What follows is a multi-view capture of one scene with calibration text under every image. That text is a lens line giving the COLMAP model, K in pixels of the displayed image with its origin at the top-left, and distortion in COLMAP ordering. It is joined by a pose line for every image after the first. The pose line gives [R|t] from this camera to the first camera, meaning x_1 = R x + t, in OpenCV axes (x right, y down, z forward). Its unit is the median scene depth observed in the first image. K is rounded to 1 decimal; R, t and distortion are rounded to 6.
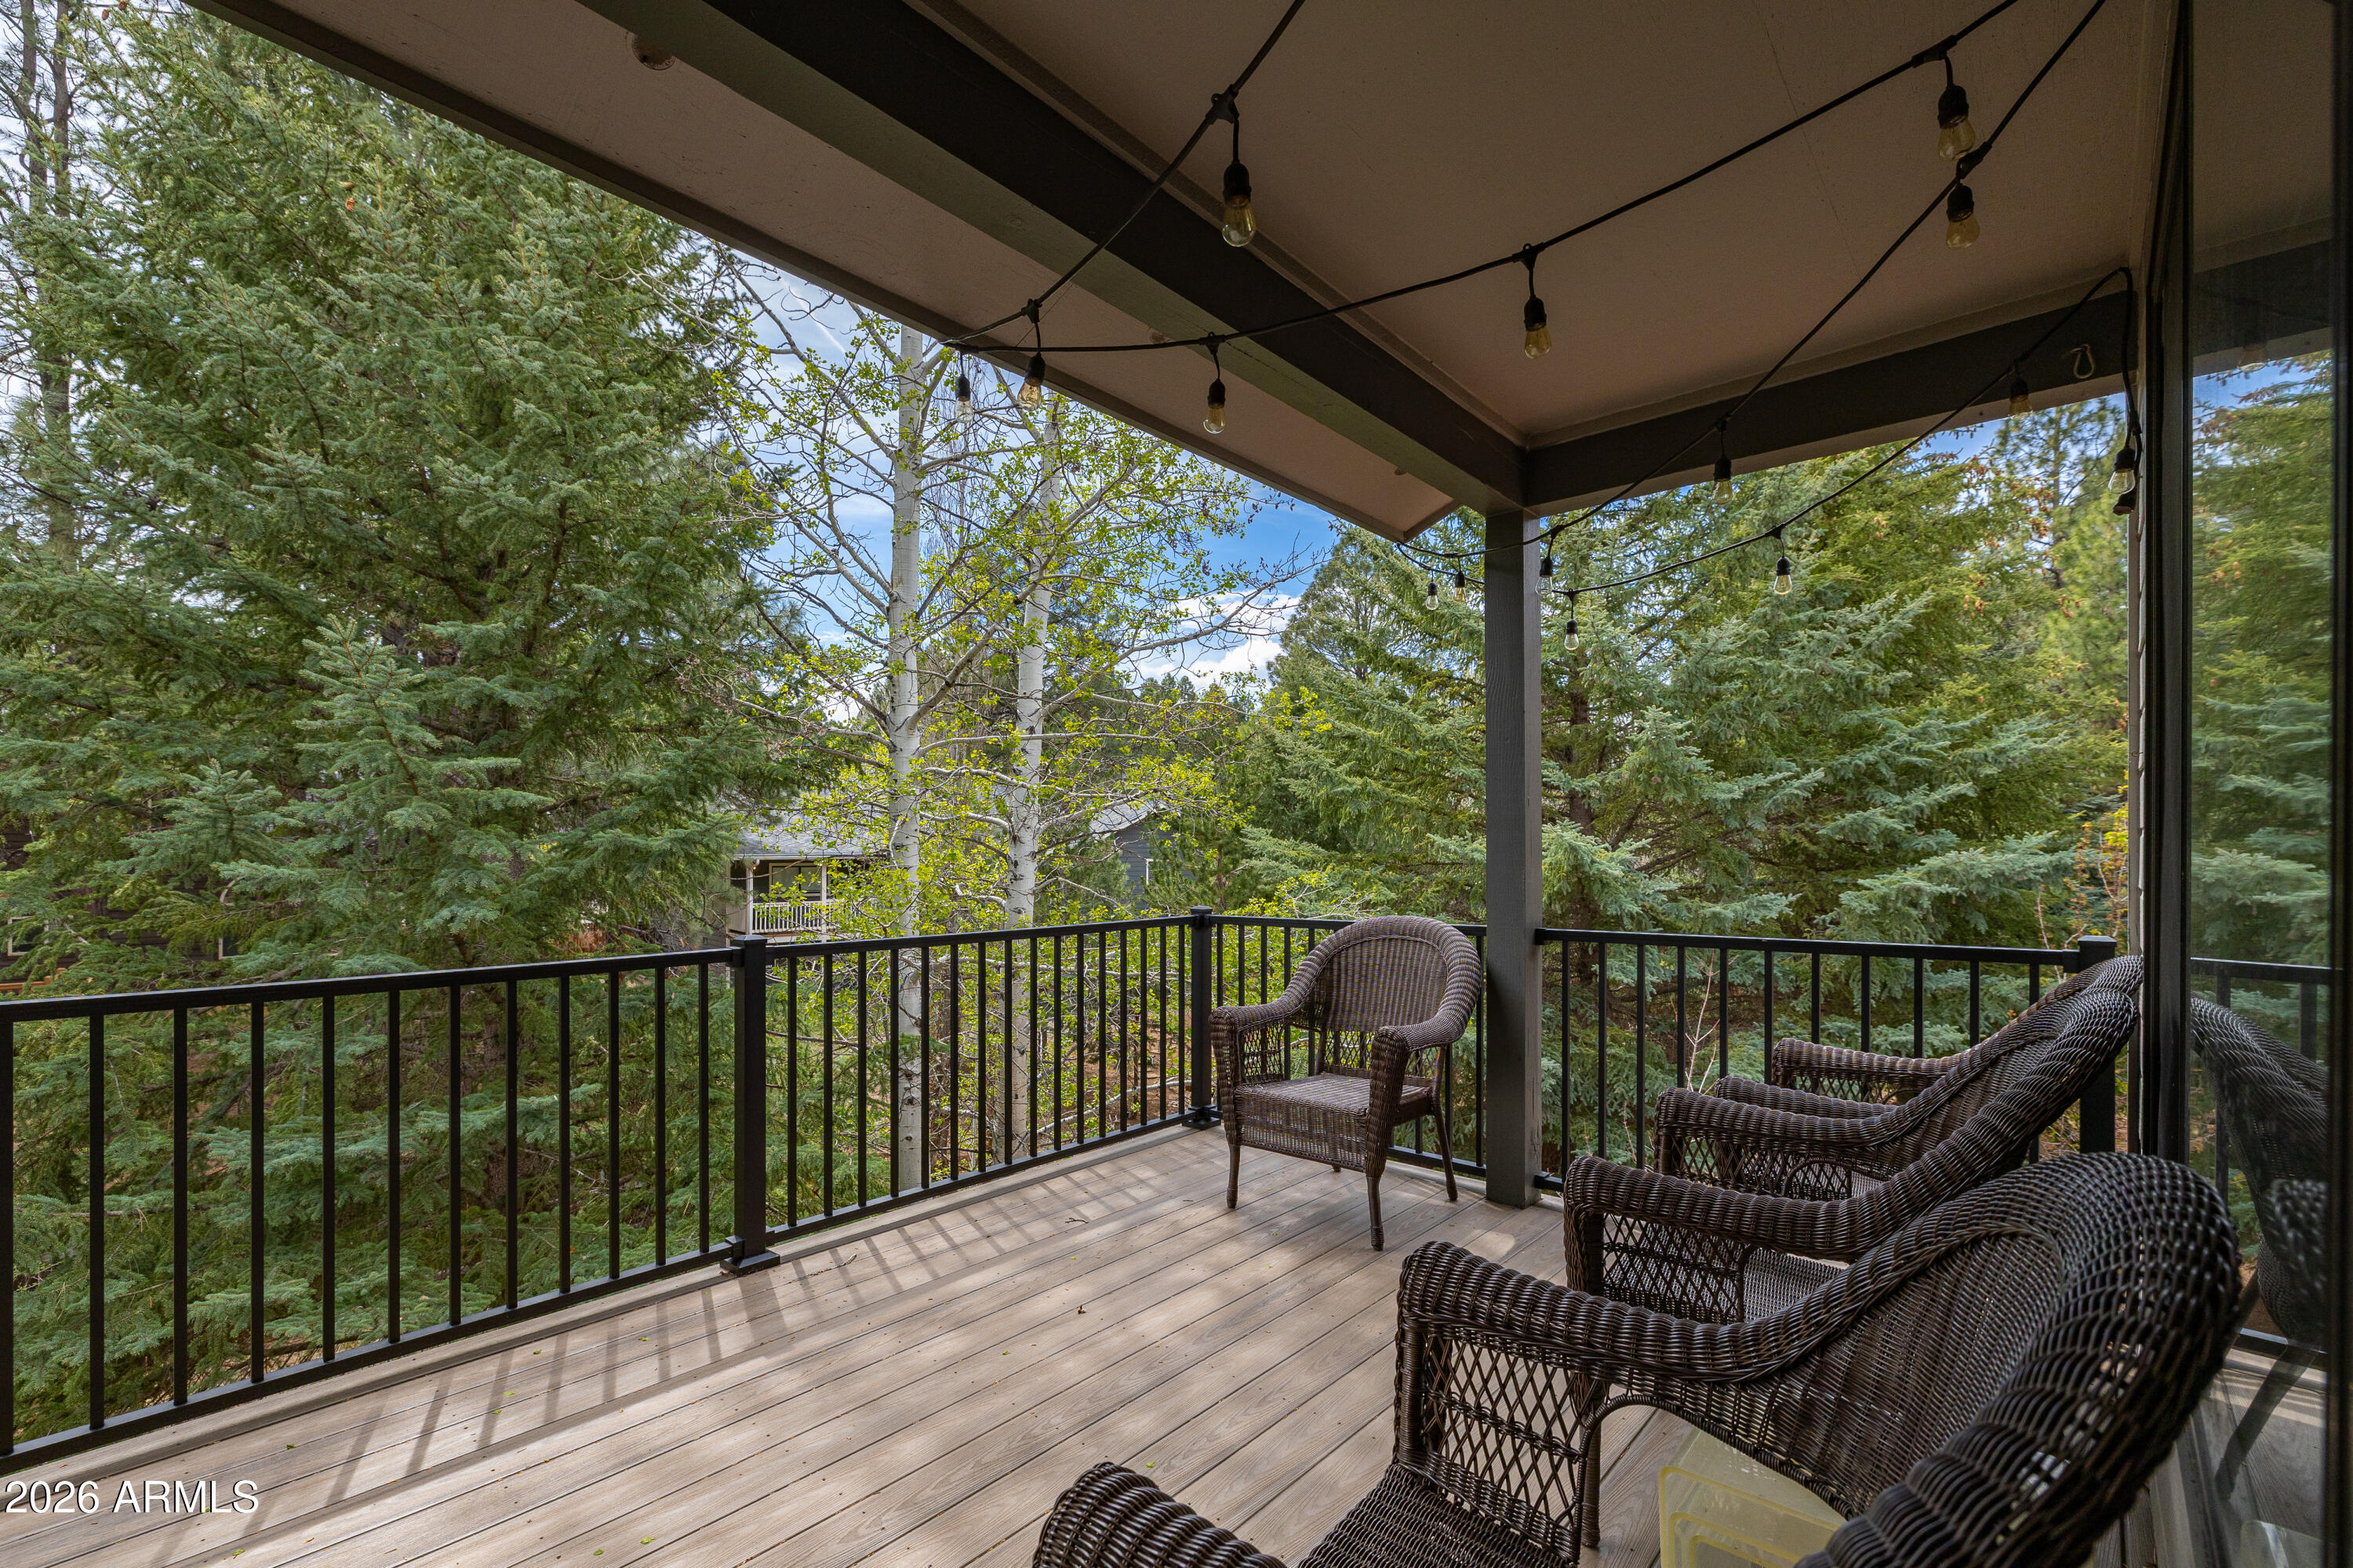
lens RADIAL K [[1016.3, 0, 1170.2], [0, 1016.3, 847.6], [0, 0, 1]] dist [0.000393, -0.000042]
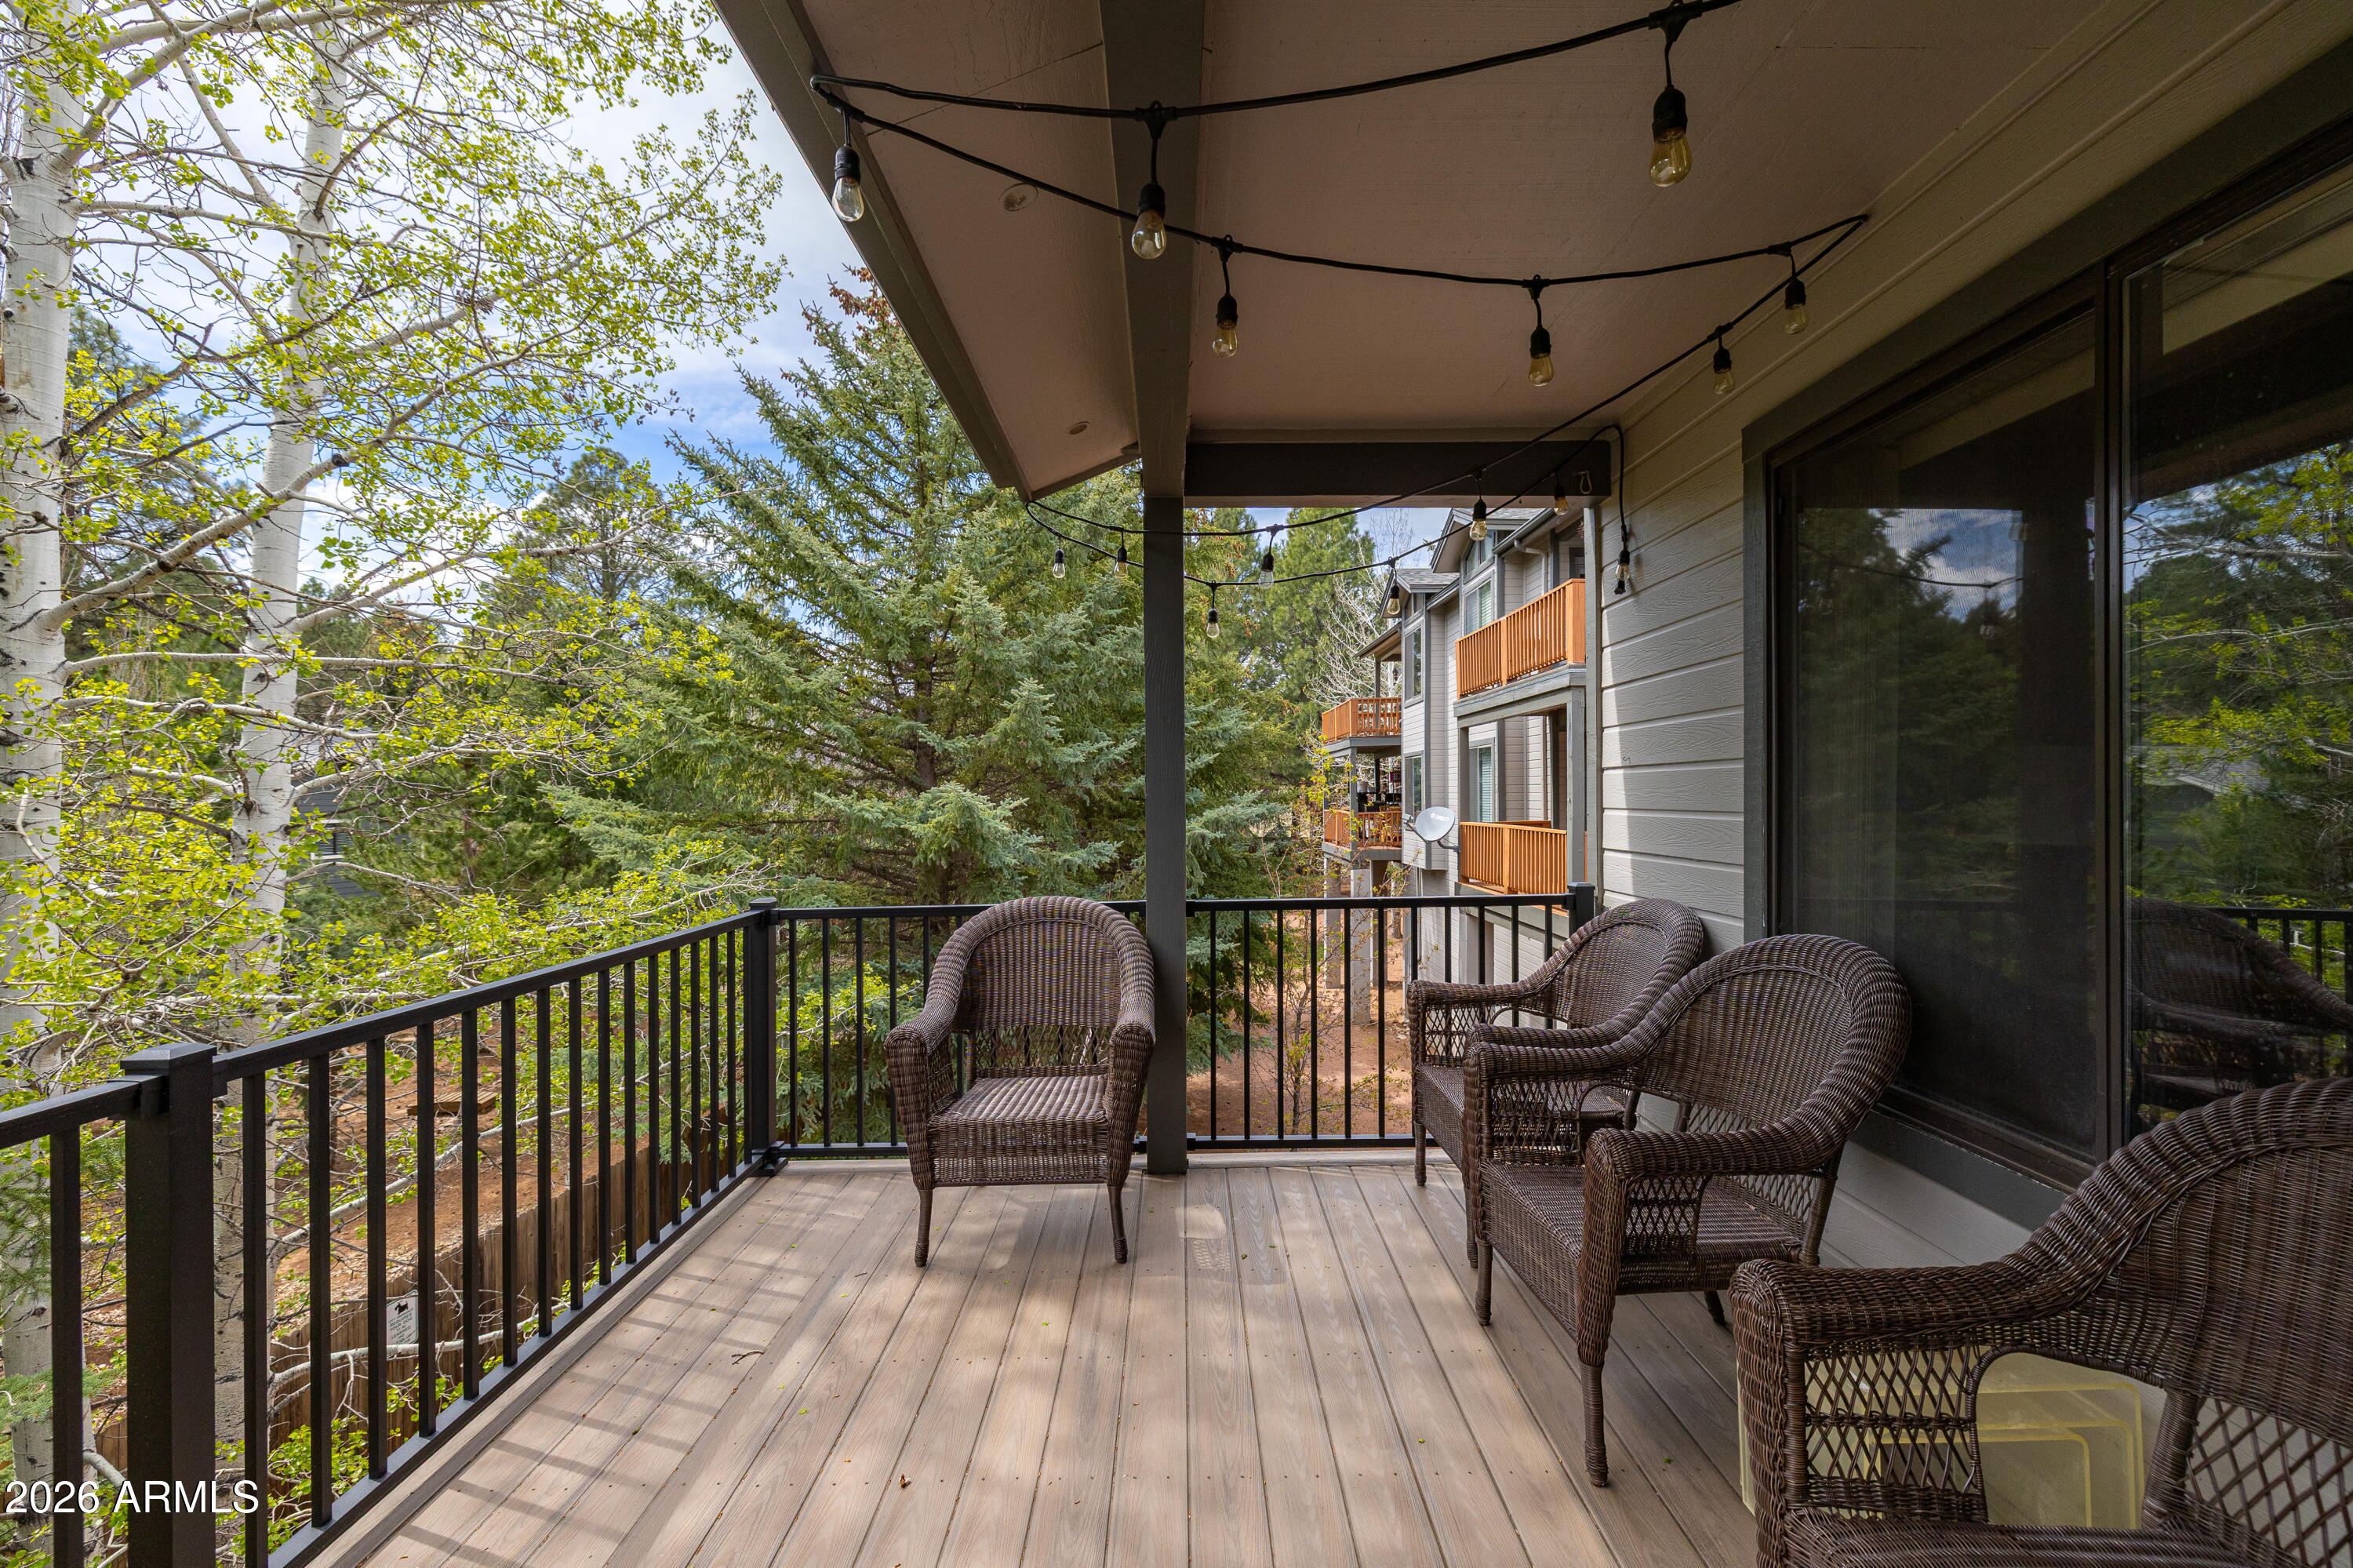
lens RADIAL K [[975.7, 0, 1176.5], [0, 975.7, 784.0], [0, 0, 1]] dist [-0.001033, -0.000219]
pose [[0.742191, 0.003020, 0.670182, -0.282654], [0.006343, 0.999913, -0.011530, -0.025540], [-0.670159, 0.012808, 0.742107, 0.235425]]
